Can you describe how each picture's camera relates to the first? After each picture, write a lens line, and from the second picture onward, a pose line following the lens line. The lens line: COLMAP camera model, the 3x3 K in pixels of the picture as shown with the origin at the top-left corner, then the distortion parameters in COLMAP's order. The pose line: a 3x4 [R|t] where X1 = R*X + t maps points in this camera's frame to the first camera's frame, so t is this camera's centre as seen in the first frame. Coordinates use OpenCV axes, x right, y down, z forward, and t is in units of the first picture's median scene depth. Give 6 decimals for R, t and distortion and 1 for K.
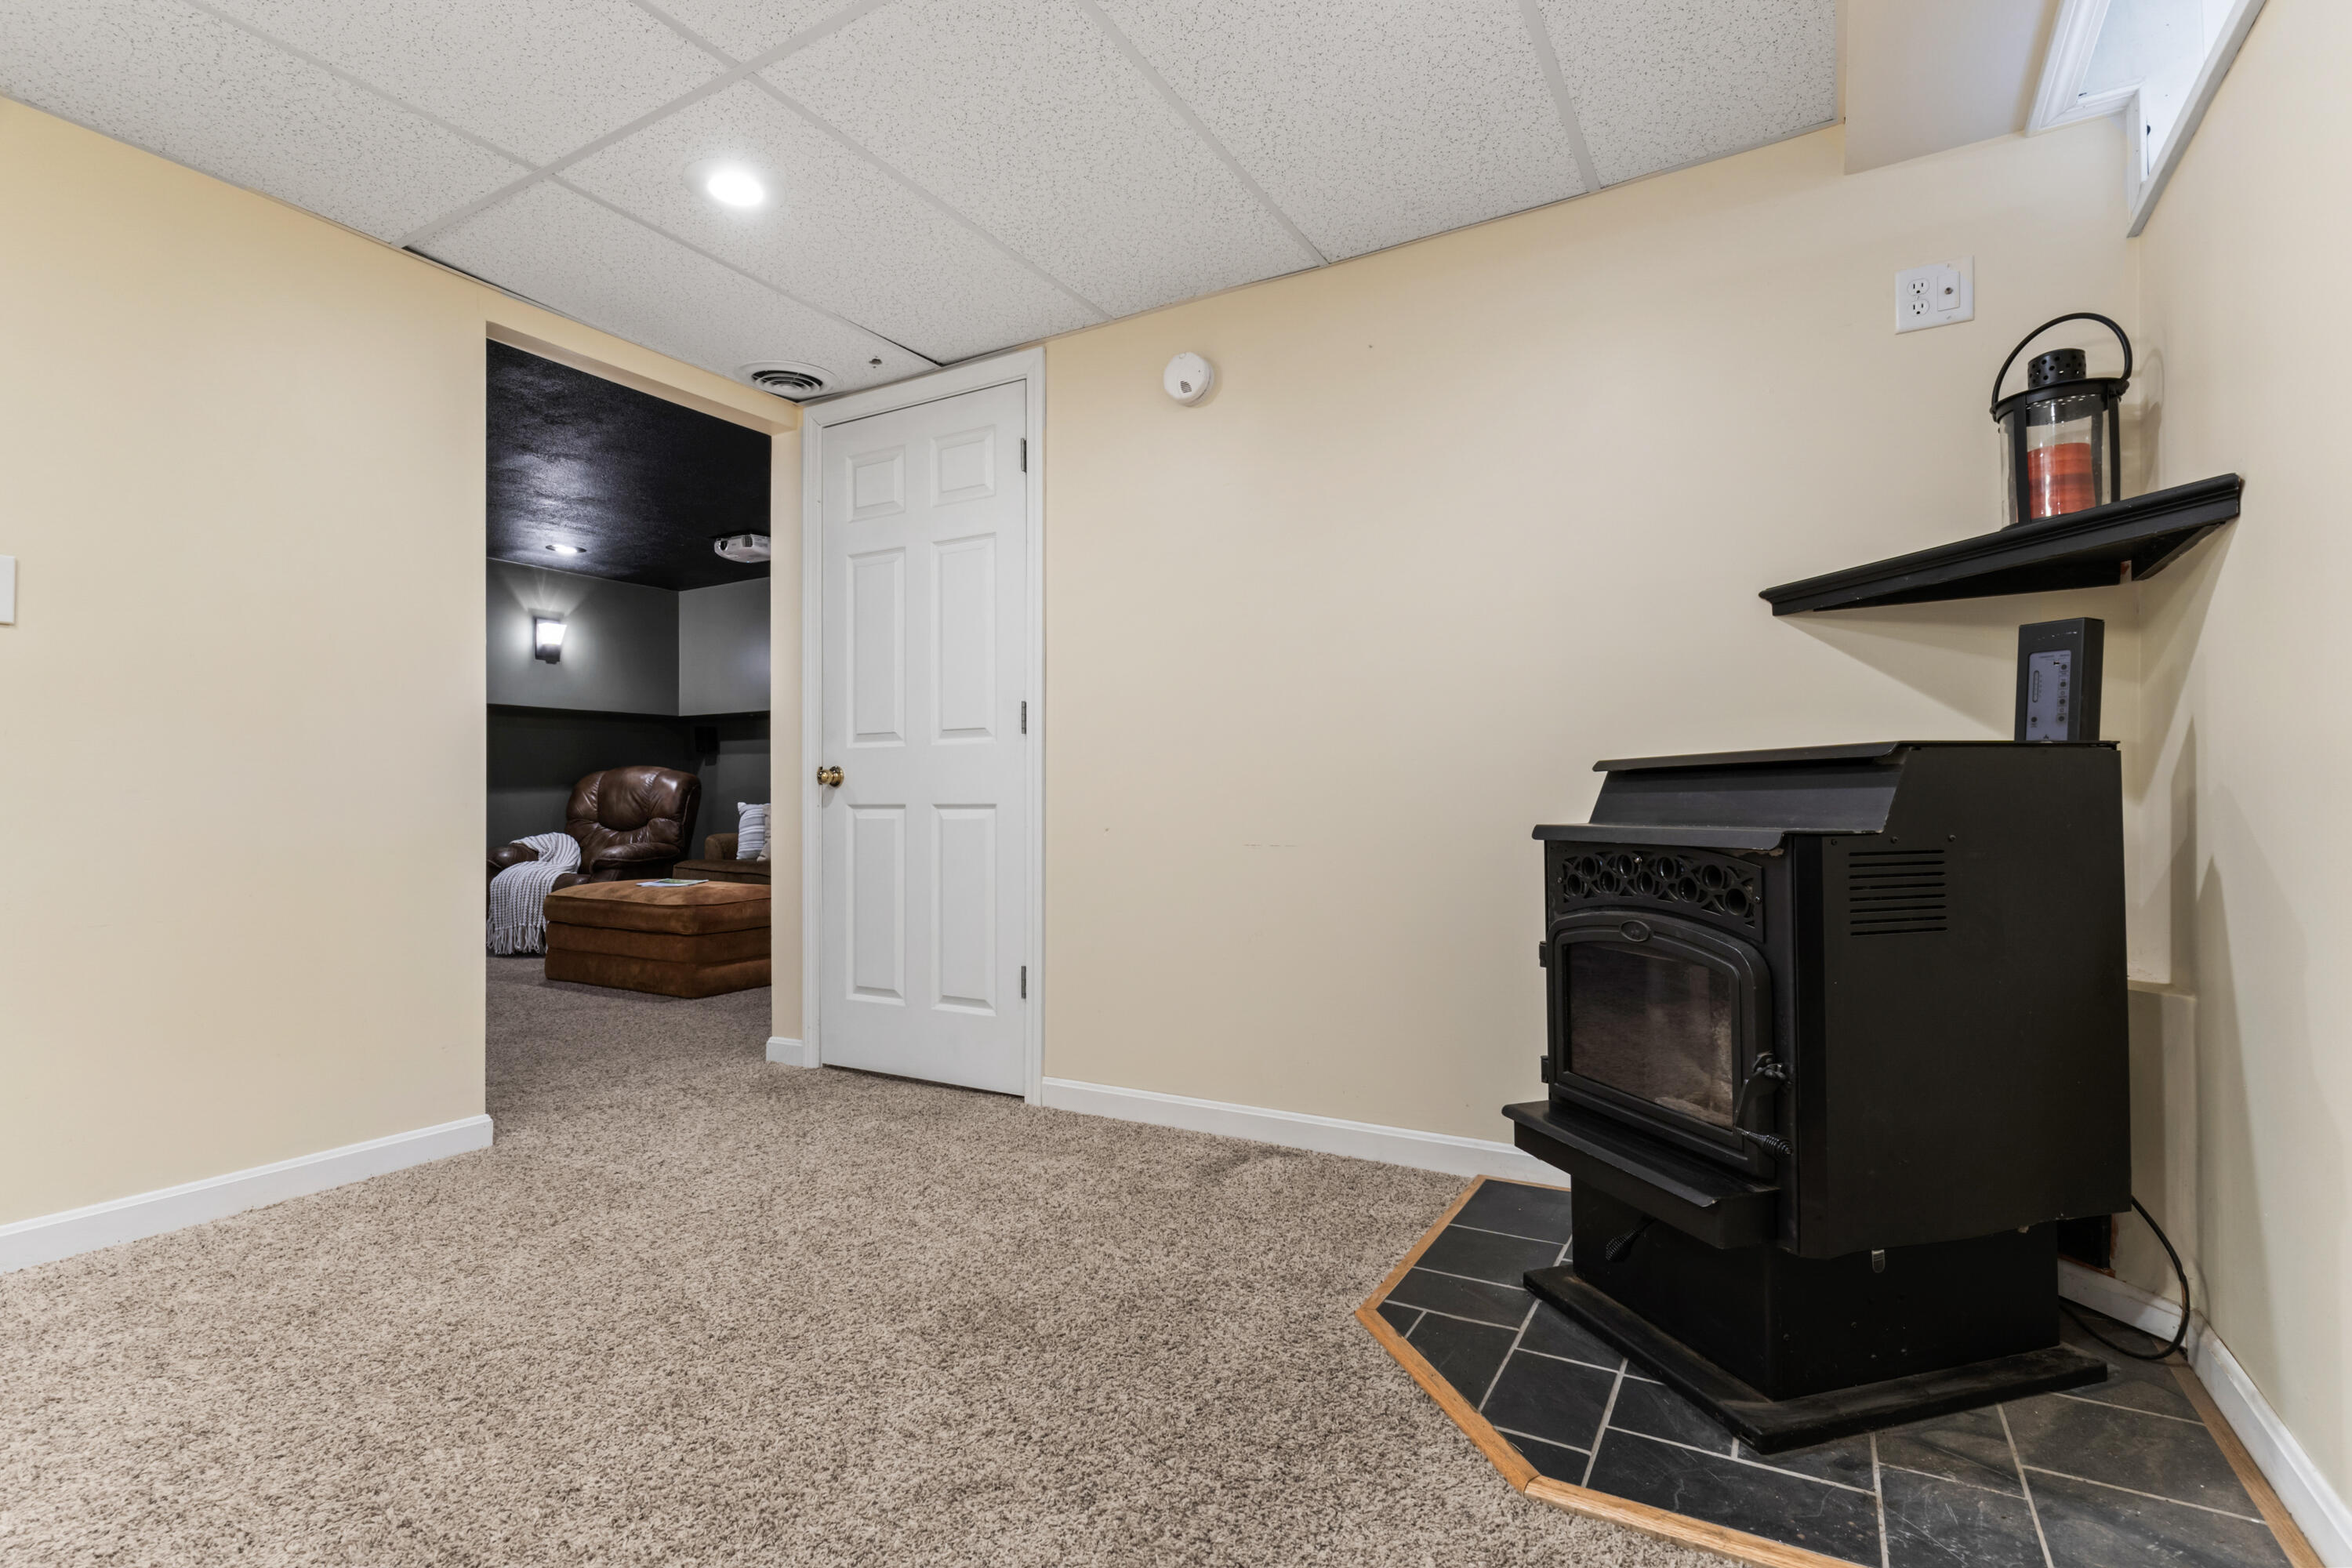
lens RADIAL K [[1116.8, 0, 1167.8], [0, 1116.8, 793.0], [0, 0, 1]] dist [-0.011925, 0.000742]
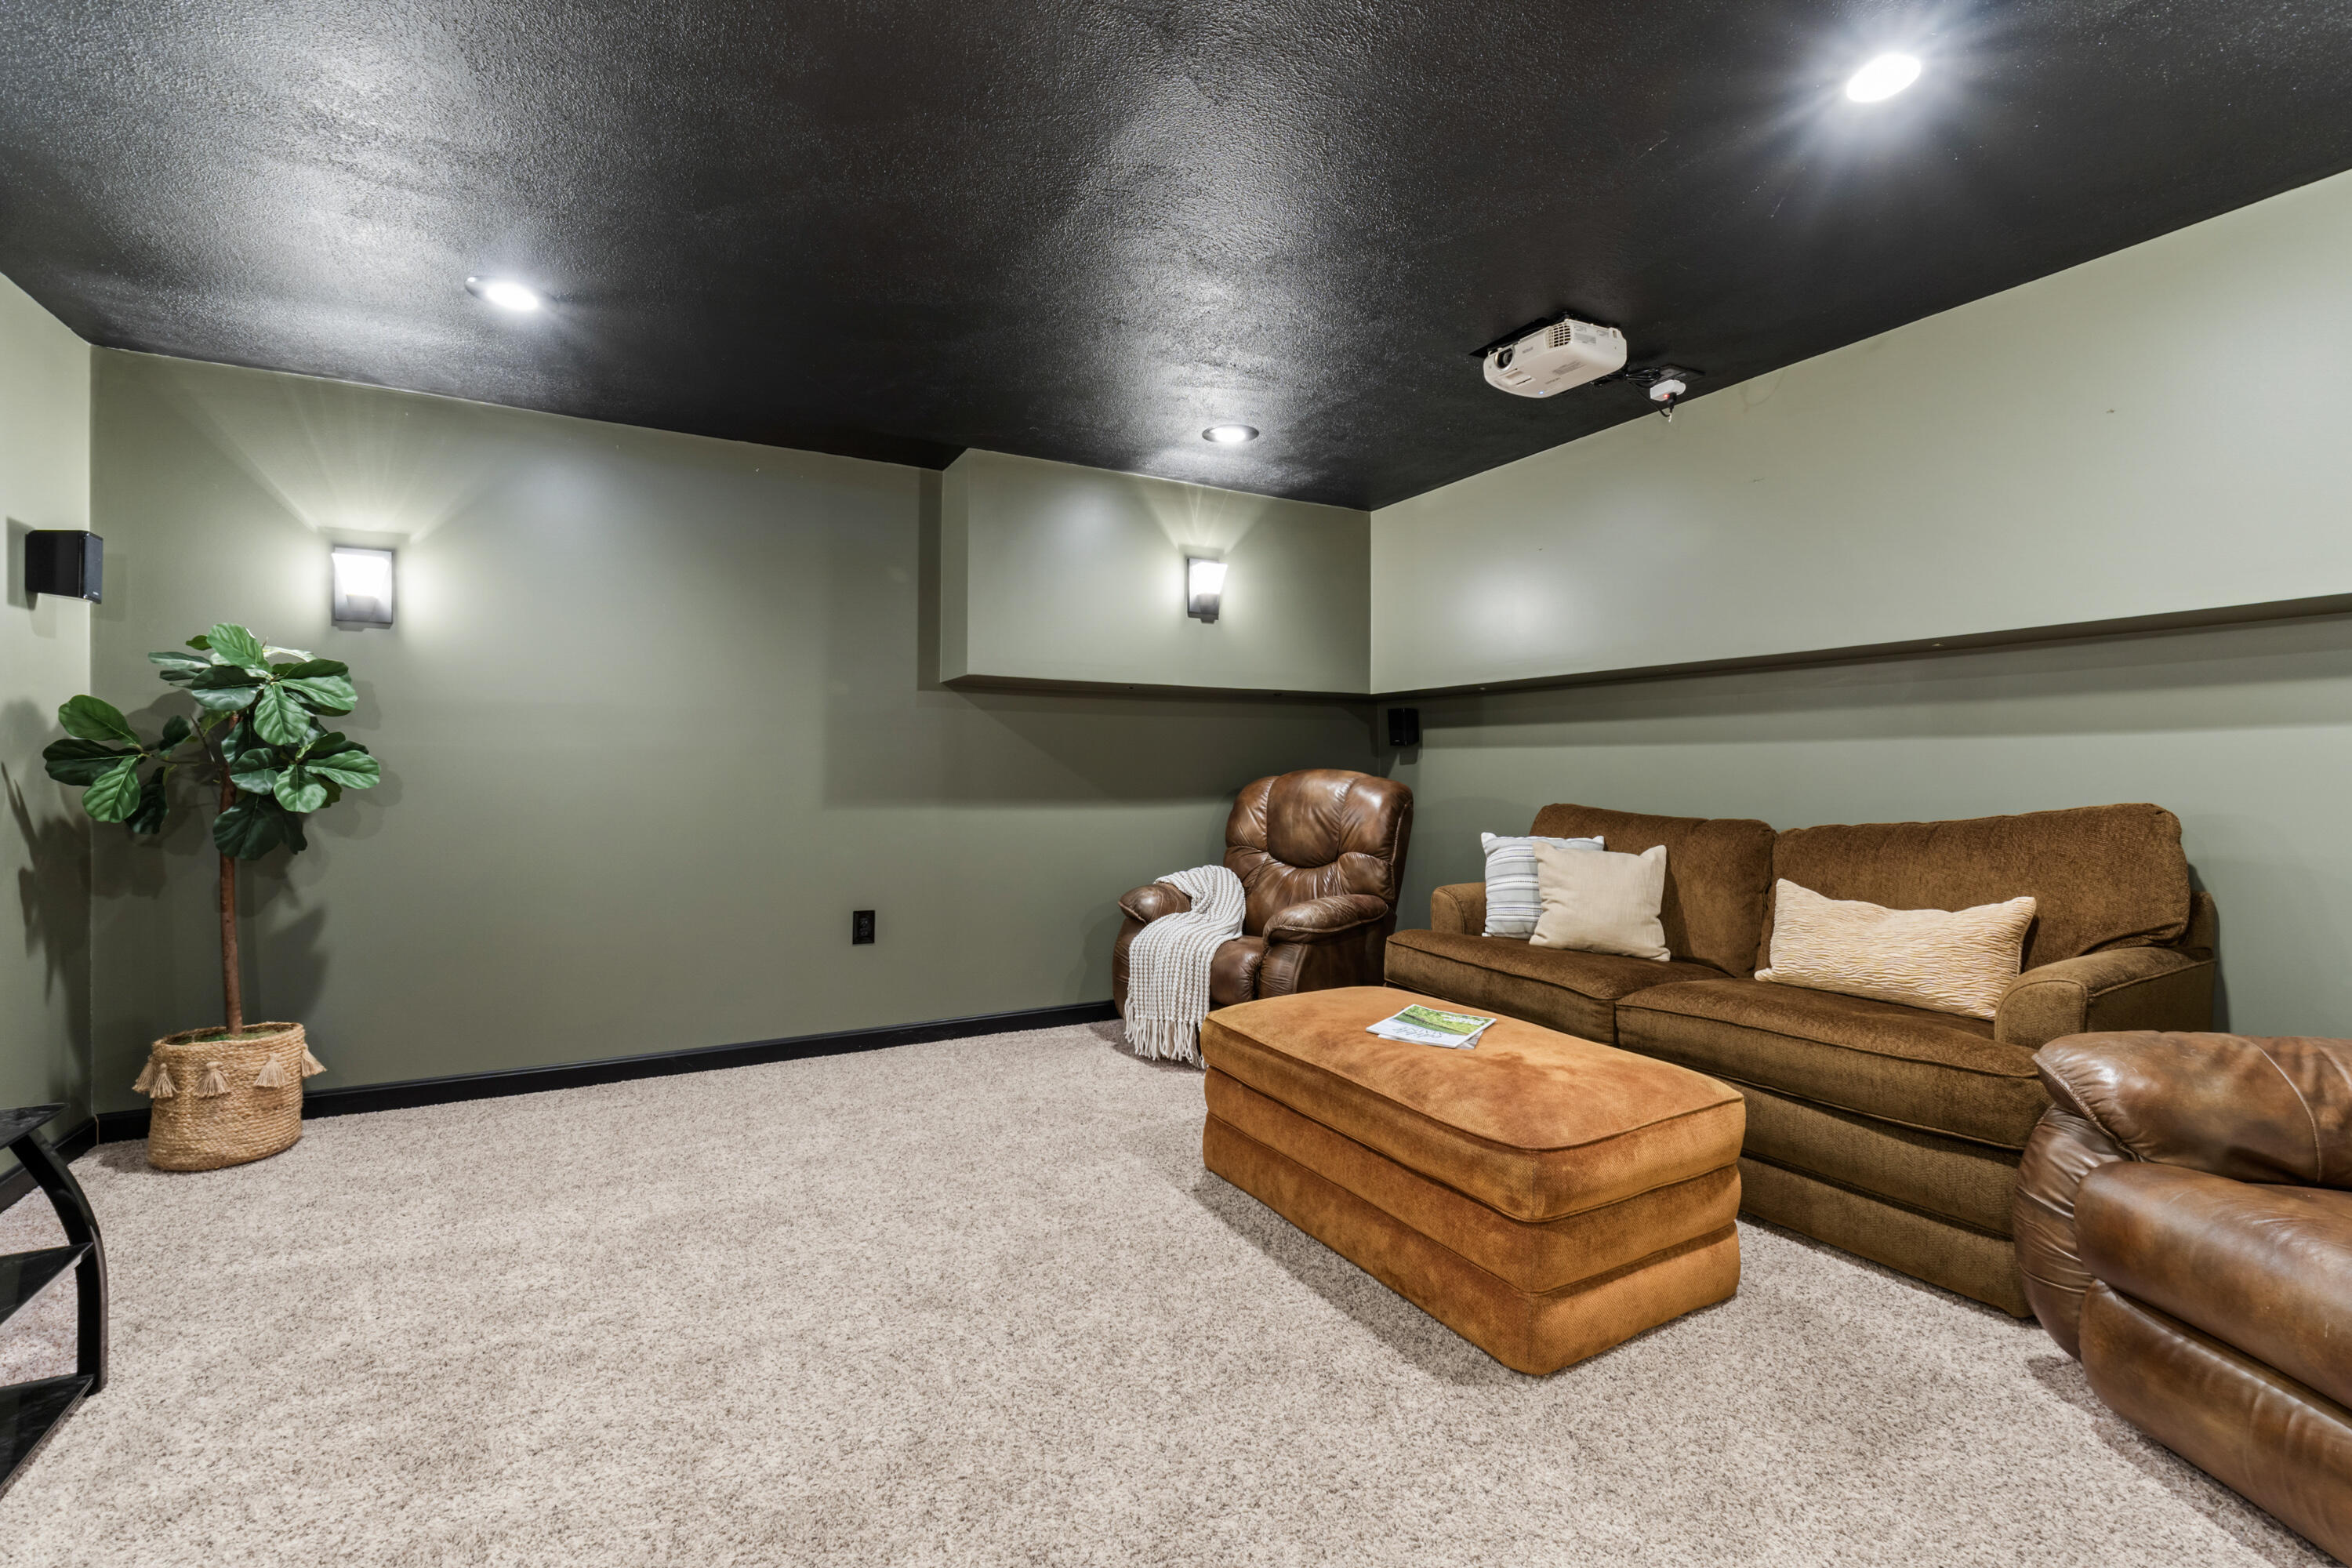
lens RADIAL K [[1007.0, 0, 1176.0], [0, 1007.0, 784.0], [0, 0, 1]] dist [0.000046, -0.000005]
pose [[0.864676, 0.010022, -0.502230, -0.256889], [-0.000882, 0.999830, 0.018434, -0.028060], [0.502329, -0.015497, 0.864538, 0.449170]]
